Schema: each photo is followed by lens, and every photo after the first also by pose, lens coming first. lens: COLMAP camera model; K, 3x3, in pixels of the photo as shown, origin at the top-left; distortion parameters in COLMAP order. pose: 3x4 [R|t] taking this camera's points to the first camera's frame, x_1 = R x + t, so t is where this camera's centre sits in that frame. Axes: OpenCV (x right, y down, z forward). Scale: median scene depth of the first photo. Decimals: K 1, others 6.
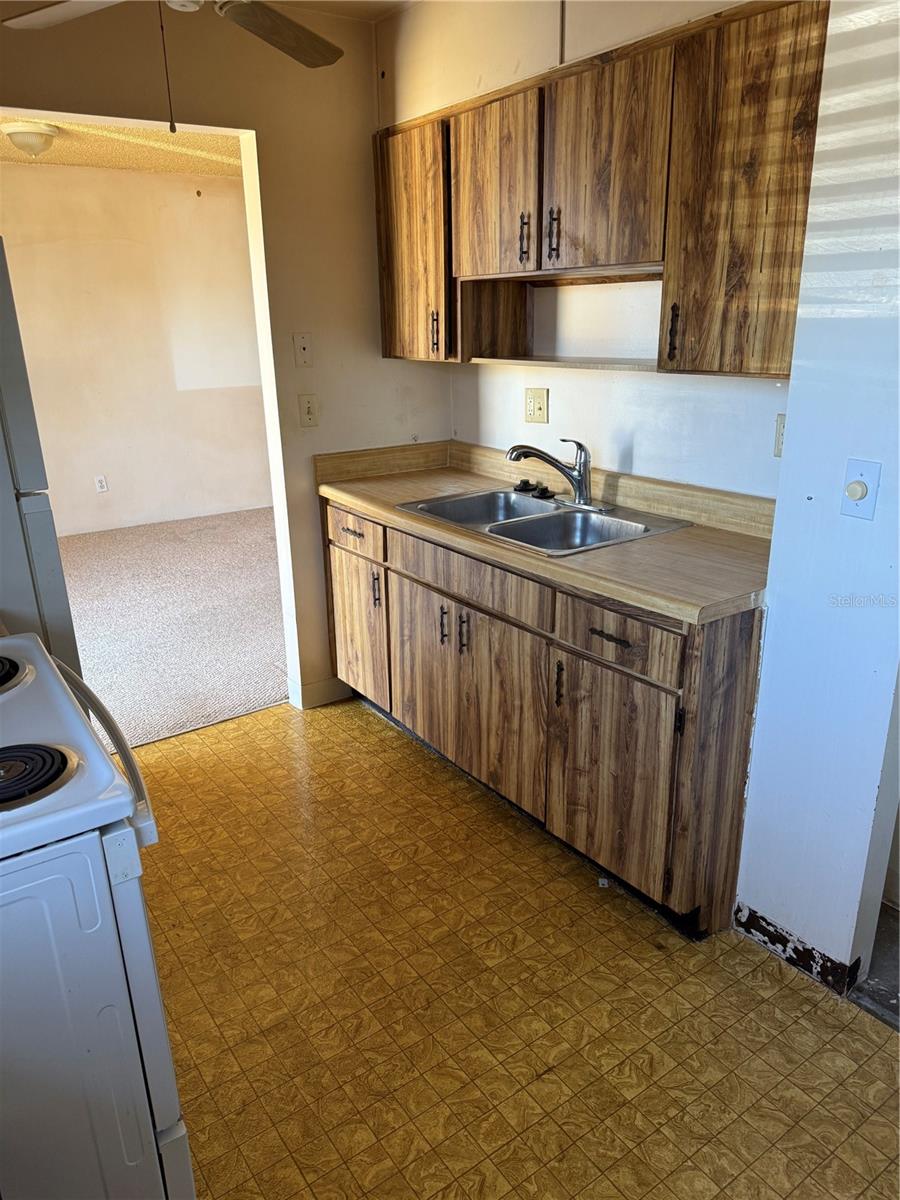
lens RADIAL K [[852.6, 0, 454.3], [0, 852.6, 594.9], [0, 0, 1]] dist [0.087140, -0.062011]
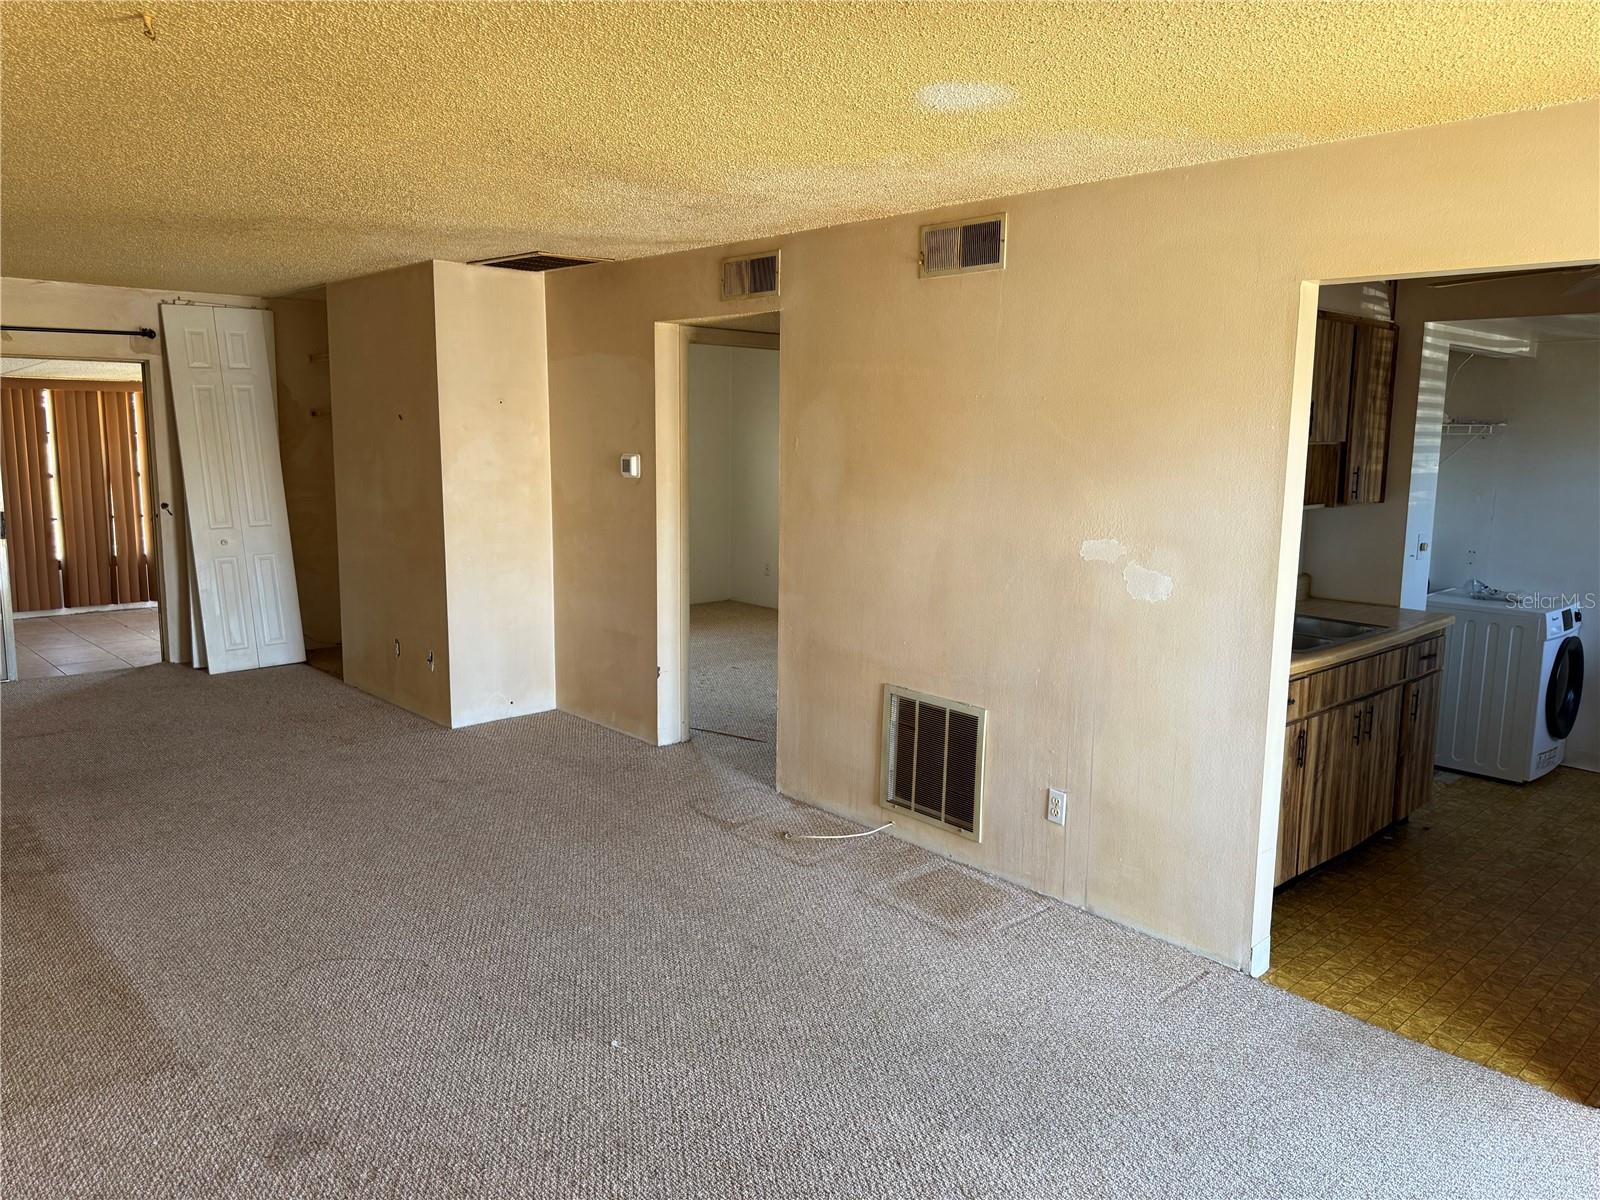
lens RADIAL K [[1108.0, 0, 806.6], [0, 1108.0, 594.9], [0, 0, 1]] dist [0.051881, -0.052834]
pose [[-0.117385, -0.131600, 0.984328, -1.560403], [0.311238, 0.936370, 0.162305, -0.685563], [-0.943054, 0.325413, -0.068956, 1.950036]]
